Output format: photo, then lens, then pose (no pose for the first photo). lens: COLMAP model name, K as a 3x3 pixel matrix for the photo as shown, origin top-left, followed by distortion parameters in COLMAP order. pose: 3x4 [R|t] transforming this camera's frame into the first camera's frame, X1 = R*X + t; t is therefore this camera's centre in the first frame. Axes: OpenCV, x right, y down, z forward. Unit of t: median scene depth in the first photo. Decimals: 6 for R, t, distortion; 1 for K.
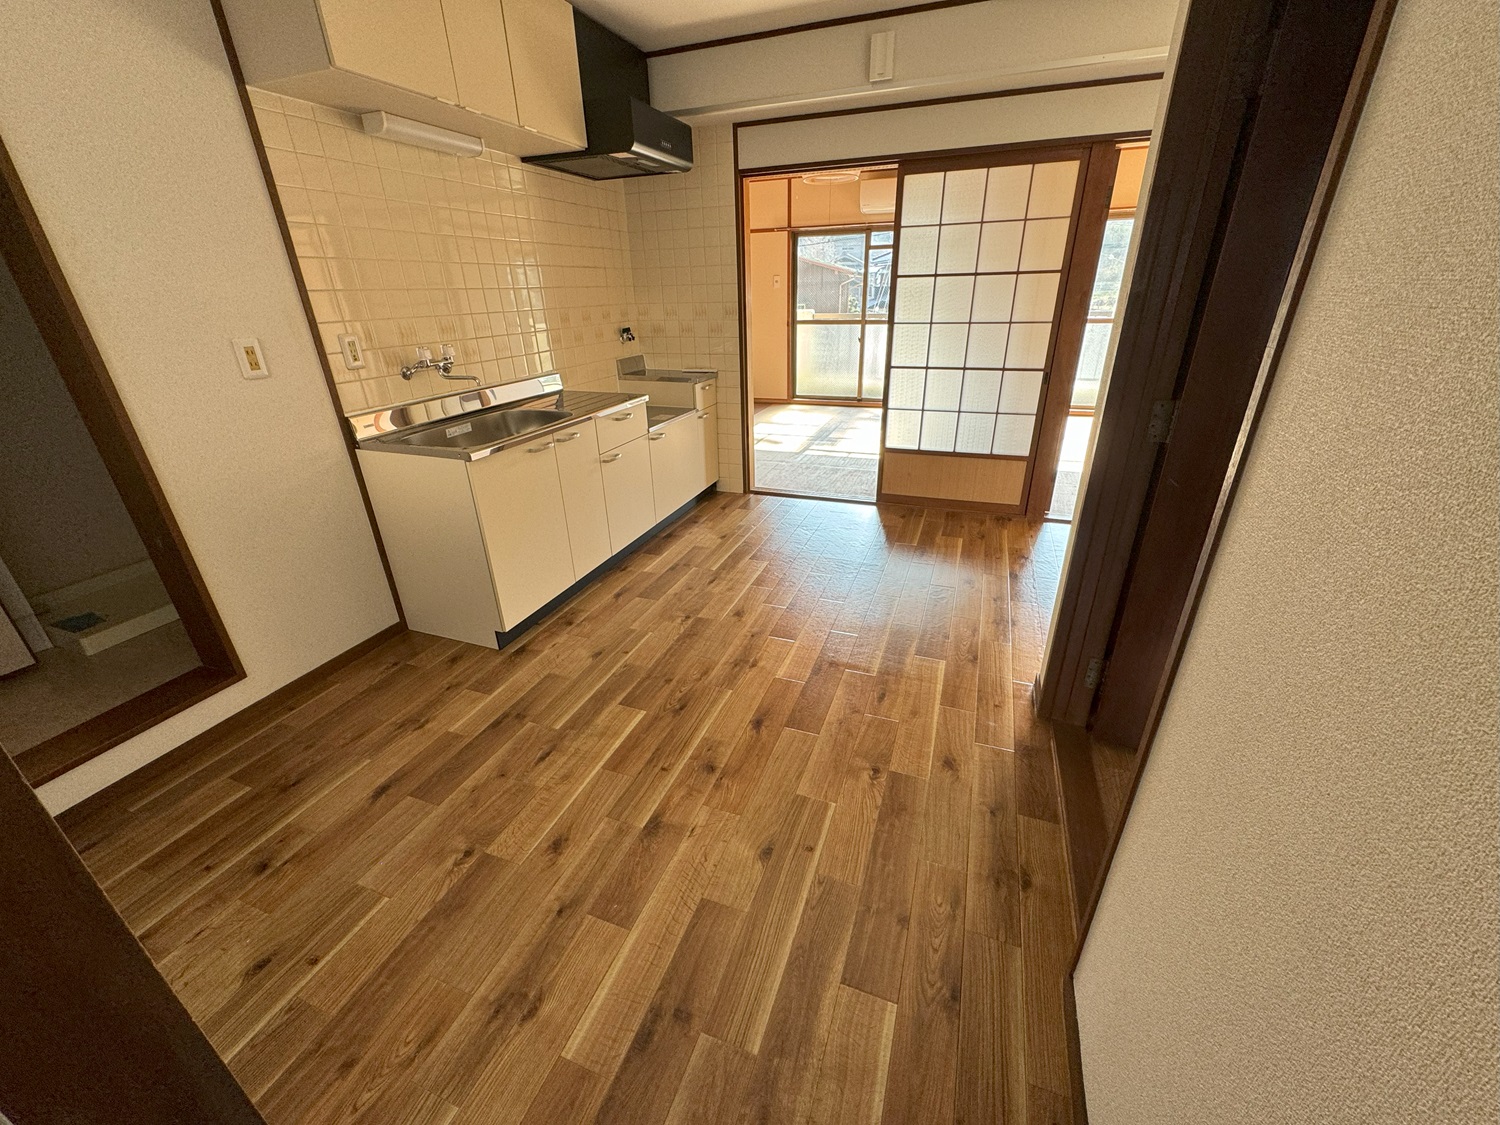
lens RADIAL K [[597.0, 0, 750.0], [0, 597.0, 562.5], [0, 0, 1]] dist [-0.000559, -0.001021]
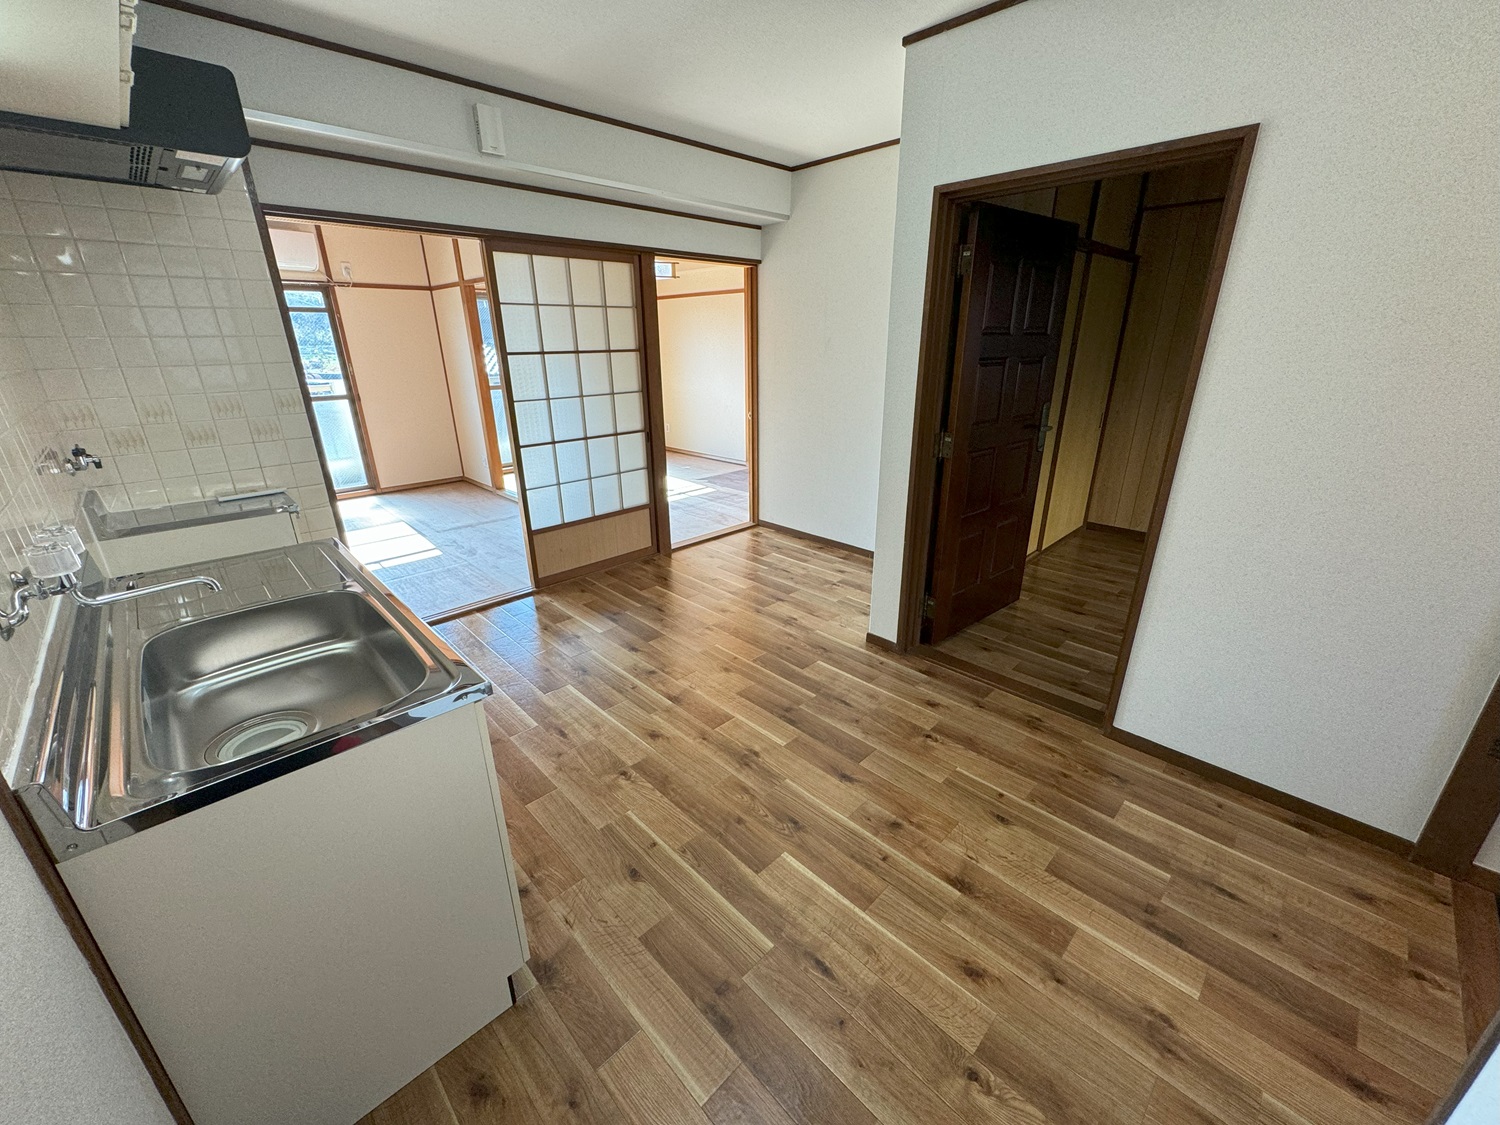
lens RADIAL K [[597.0, 0, 750.0], [0, 597.0, 562.5], [0, 0, 1]] dist [-0.000559, -0.001021]
pose [[0.419343, -0.300809, 0.856543, -0.983112], [0.377428, 0.915869, 0.136864, -0.327999], [-0.825651, 0.265890, 0.497597, 0.614608]]
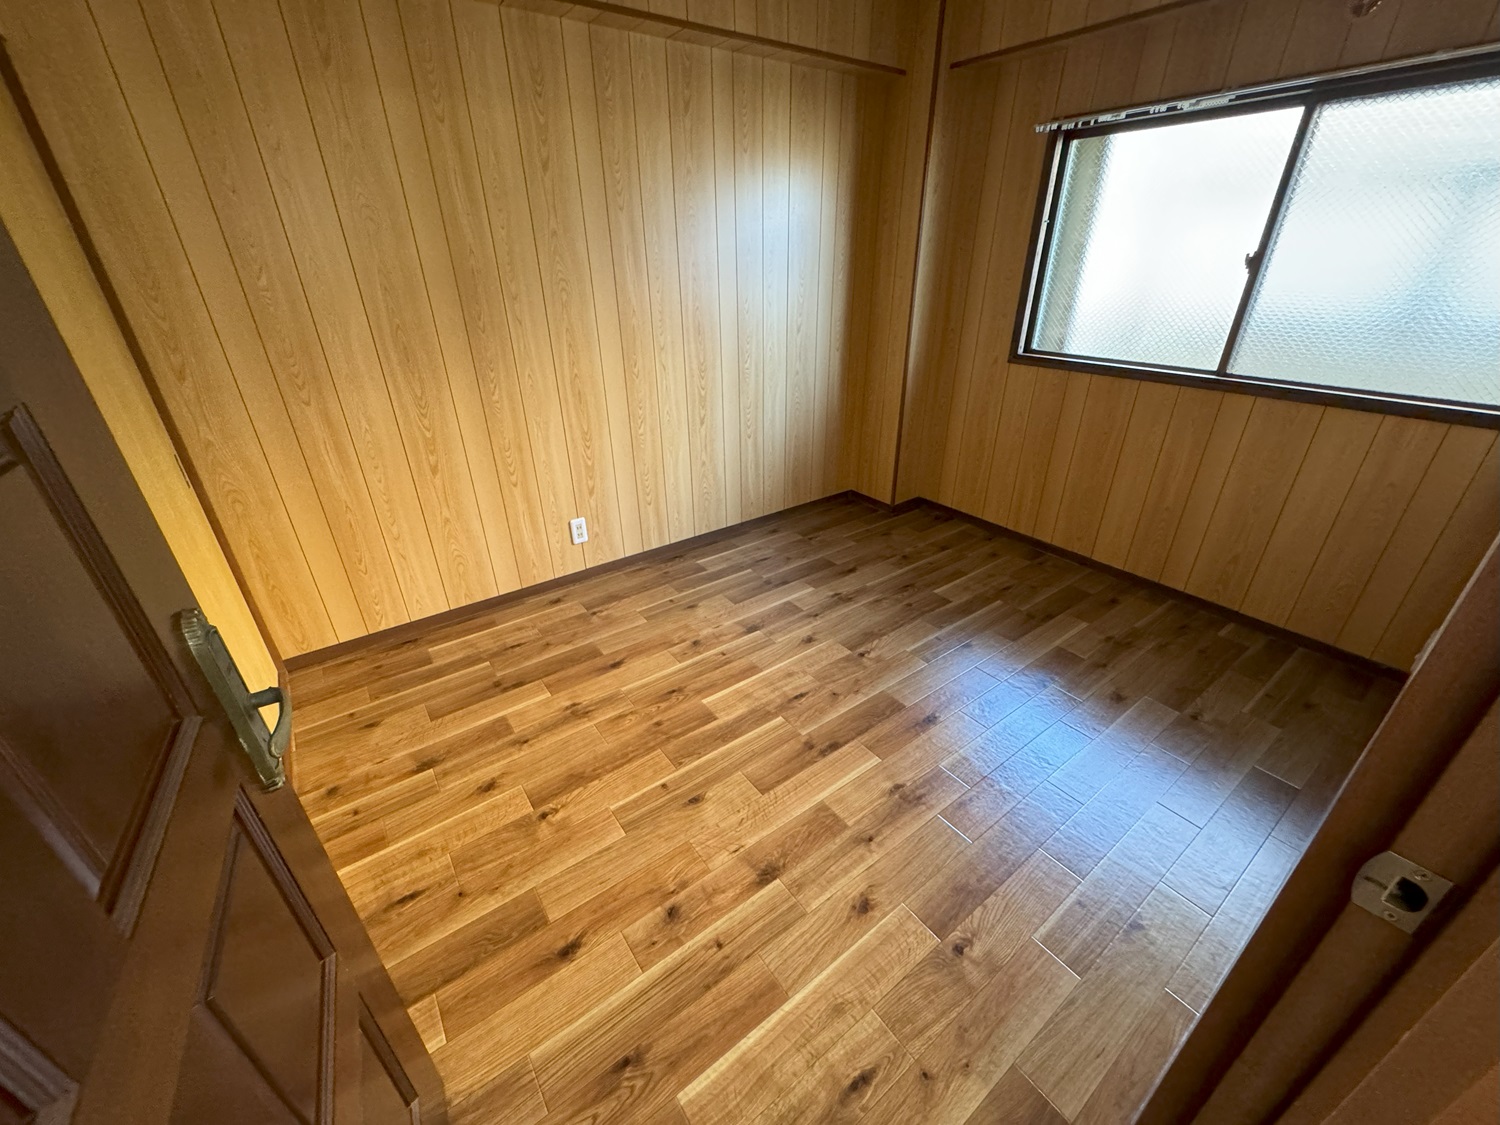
lens RADIAL K [[597.0, 0, 750.0], [0, 597.0, 562.5], [0, 0, 1]] dist [-0.000559, -0.001021]
pose [[-0.837058, -0.222305, 0.499914, -0.485339], [0.254005, 0.651385, 0.714968, -0.553553], [-0.484577, 0.725451, -0.488780, 1.071759]]
